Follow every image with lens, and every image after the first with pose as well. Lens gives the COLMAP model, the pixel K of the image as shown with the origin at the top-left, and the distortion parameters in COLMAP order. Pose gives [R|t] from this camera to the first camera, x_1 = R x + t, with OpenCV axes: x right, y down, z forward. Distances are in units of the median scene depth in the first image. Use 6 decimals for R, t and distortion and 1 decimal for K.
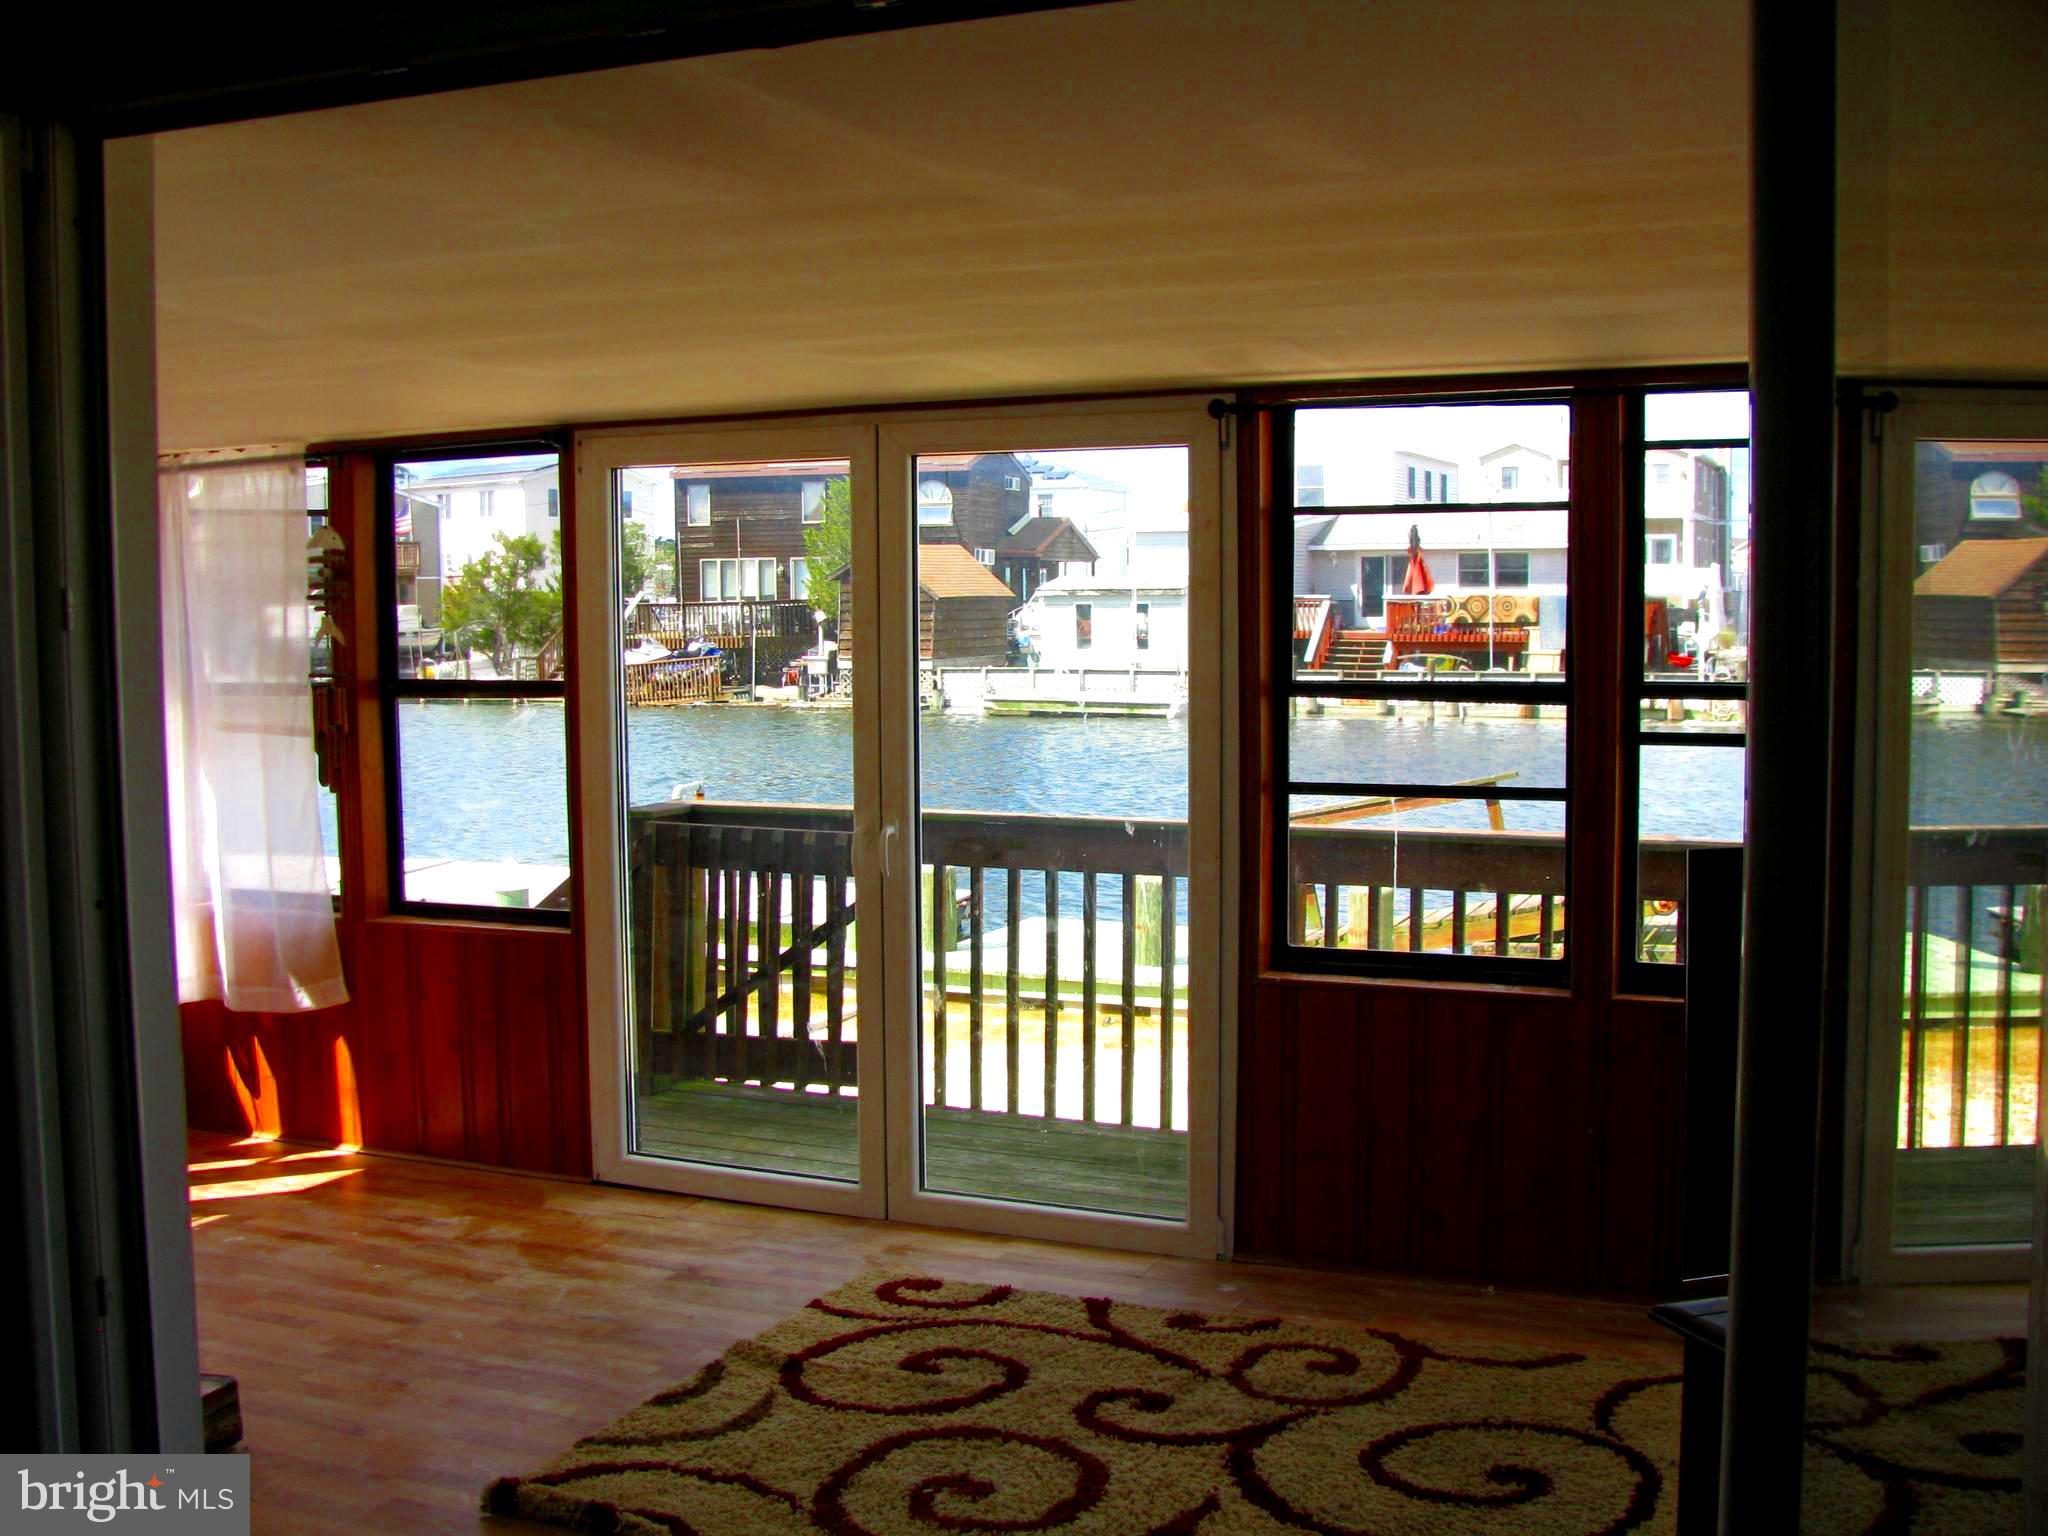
lens RADIAL K [[2199.3, 0, 997.3], [0, 2199.3, 754.9], [0, 0, 1]] dist [-0.142710, 0.000000]
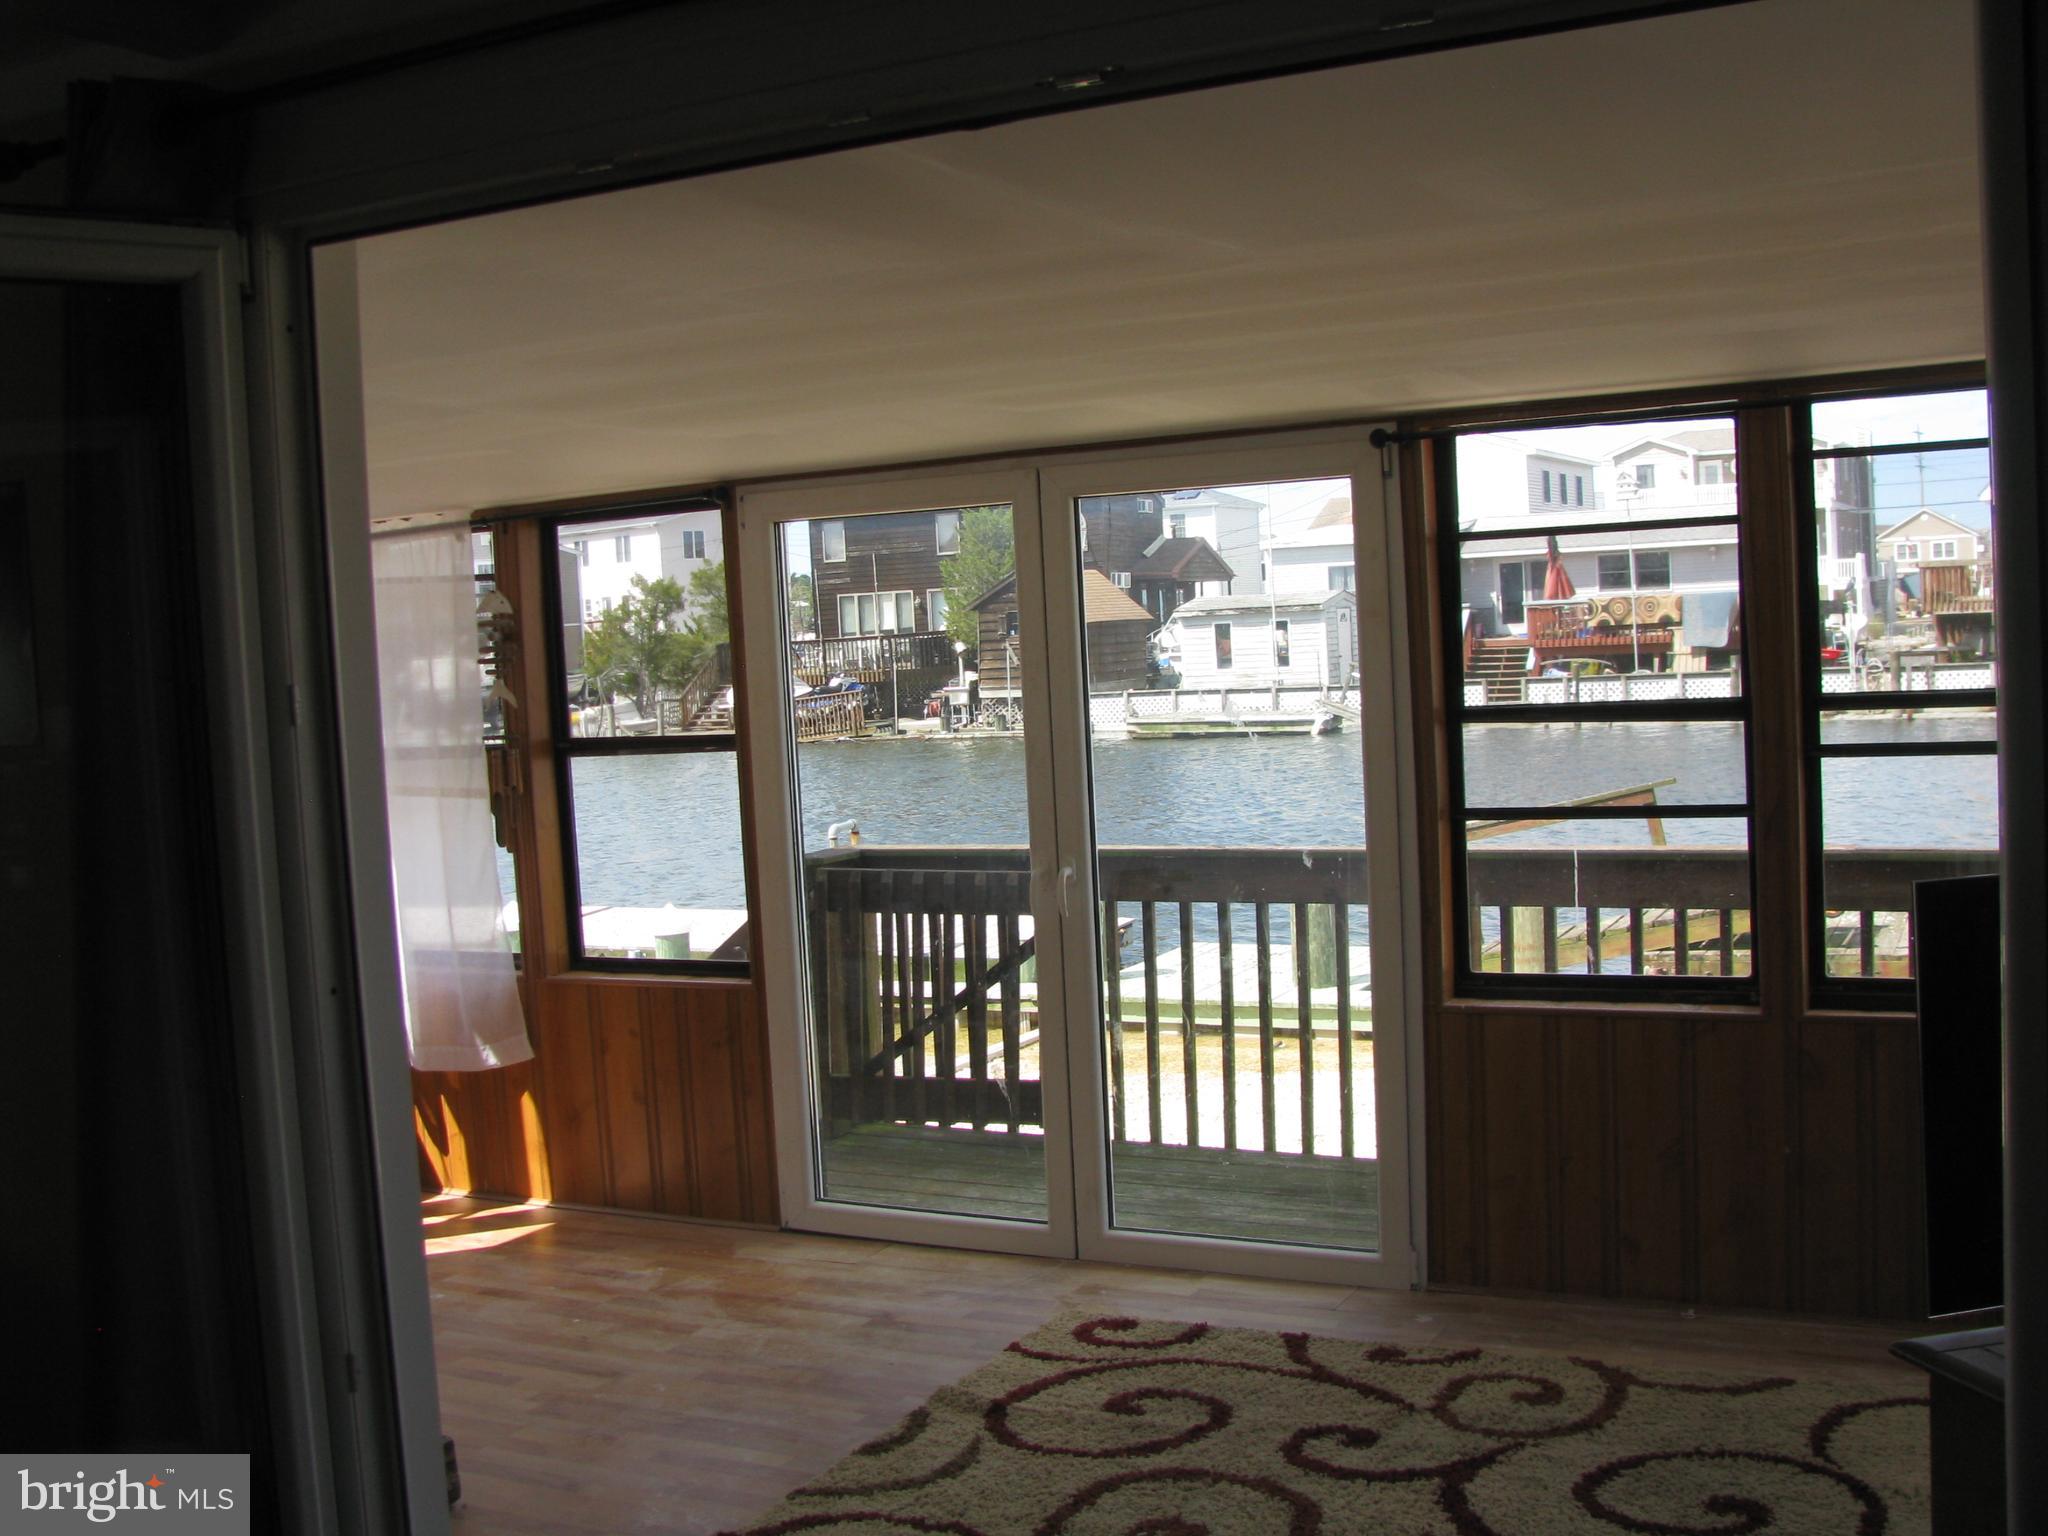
lens RADIAL K [[2199.3, 0, 980.6], [0, 2199.3, 766.0], [0, 0, 1]] dist [-0.142710, 0.000000]
pose [[0.996657, -0.039525, -0.071502, -0.012593], [0.039084, 0.999207, -0.007567, -0.006783], [0.071744, 0.004747, 0.997412, -0.003231]]
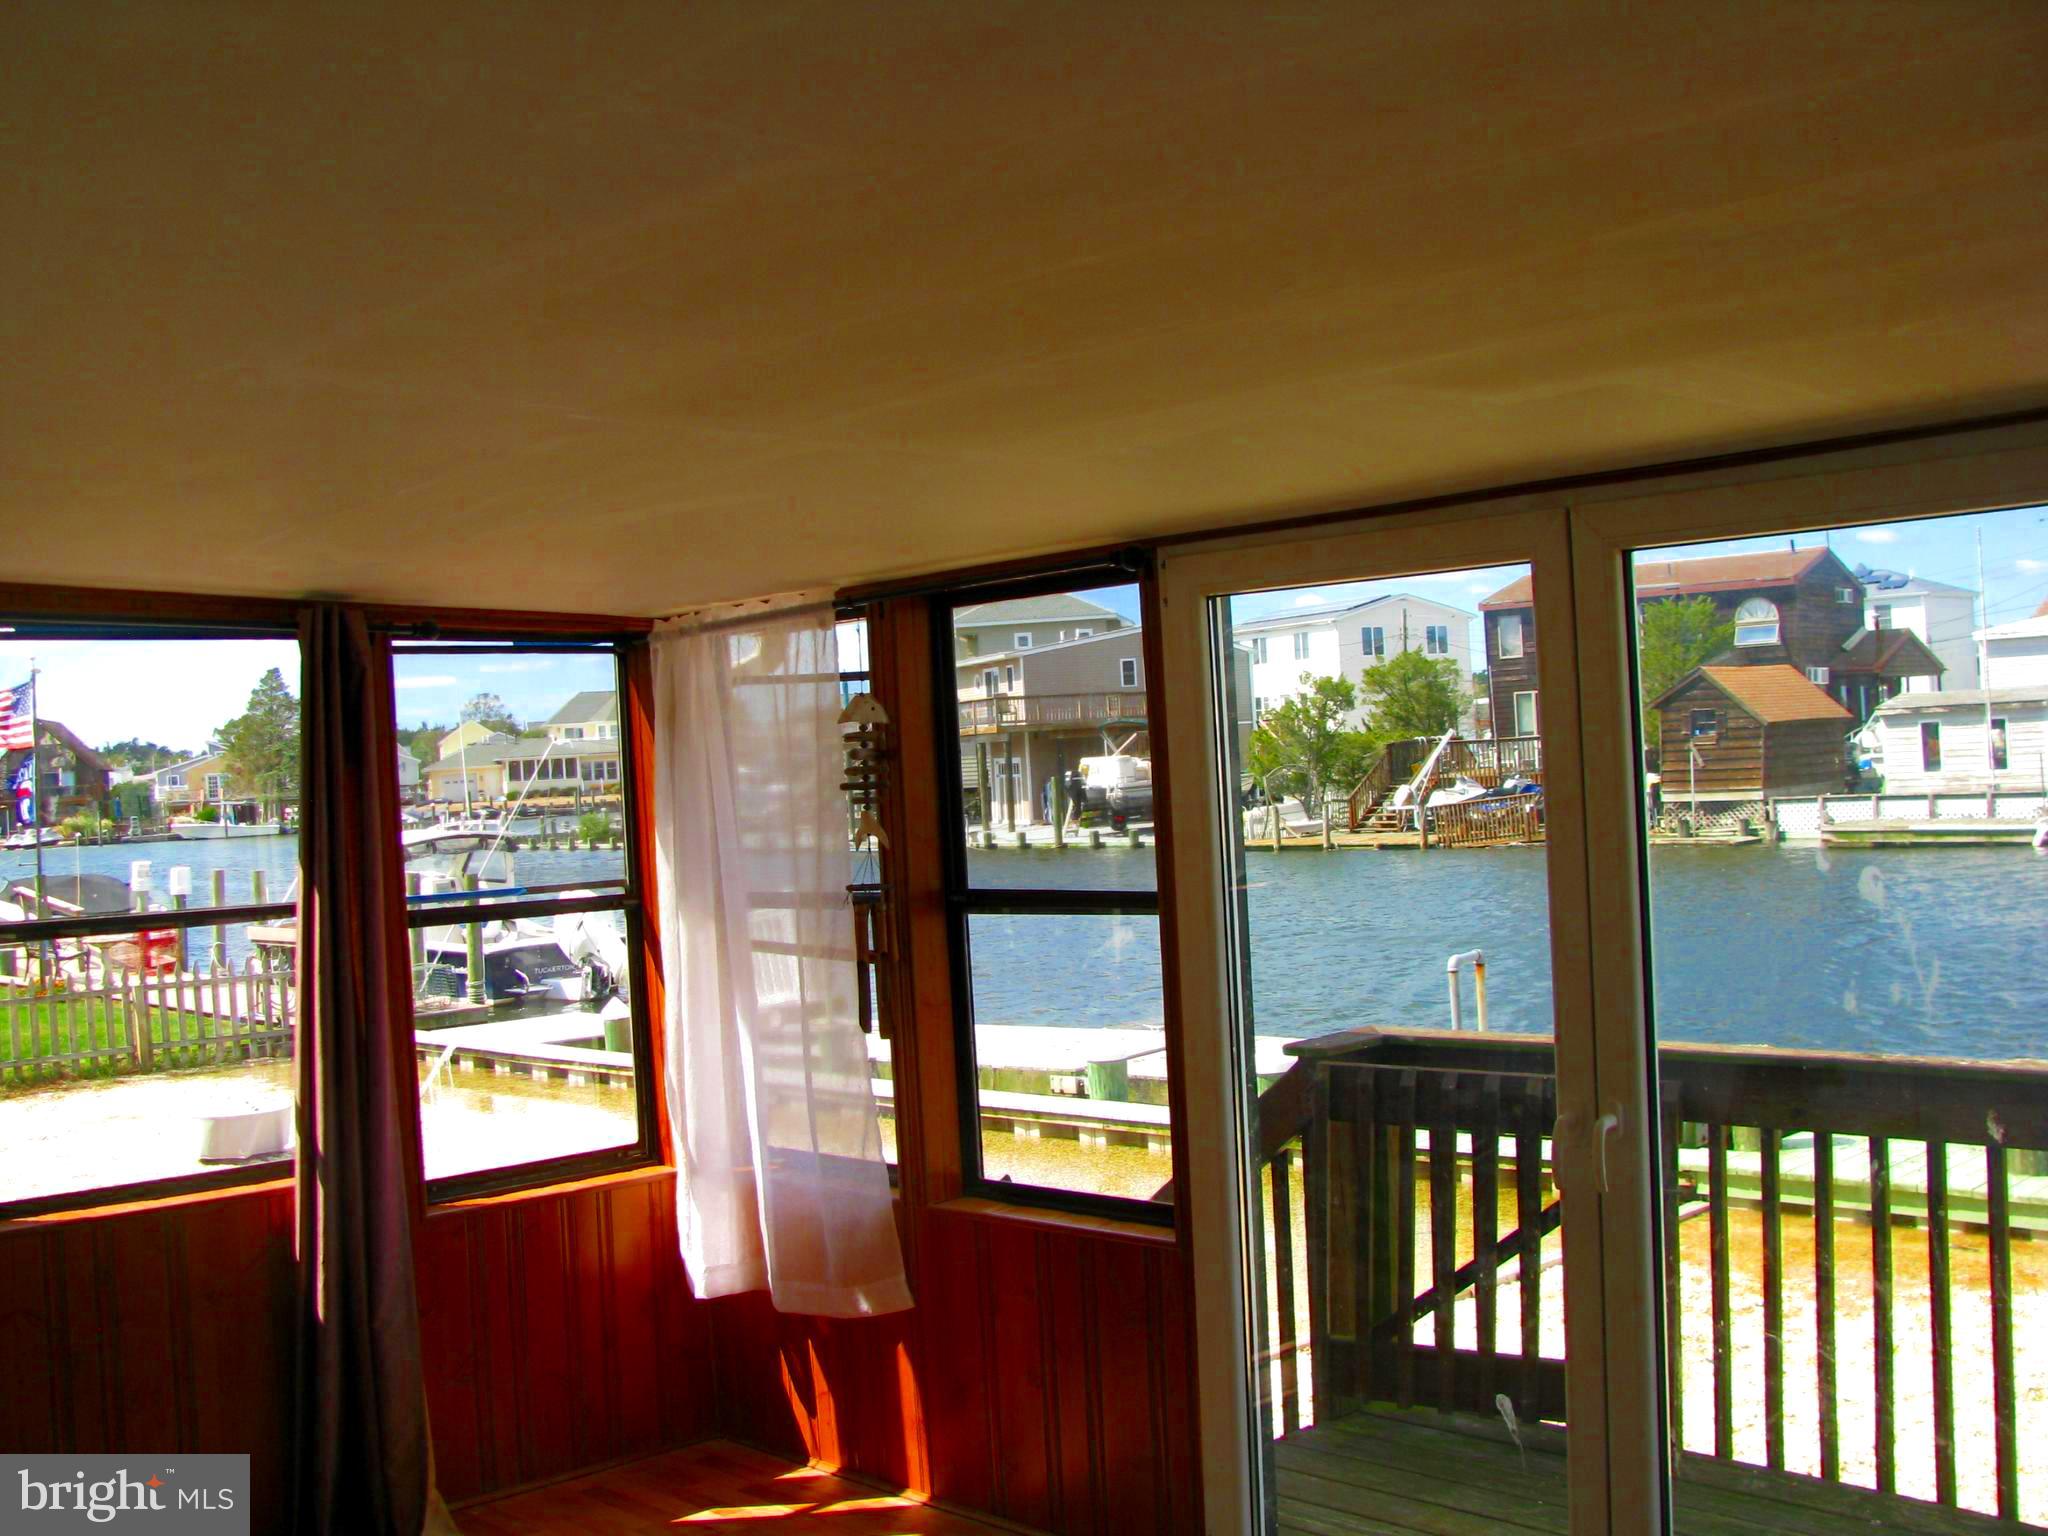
lens RADIAL K [[2199.3, 0, 980.4], [0, 2199.3, 744.7], [0, 0, 1]] dist [-0.142710, 0.000000]
pose [[0.927734, -0.041806, -0.370894, 0.018912], [0.016816, 0.997380, -0.070361, -0.031253], [0.372864, 0.059039, 0.926006, 0.289026]]
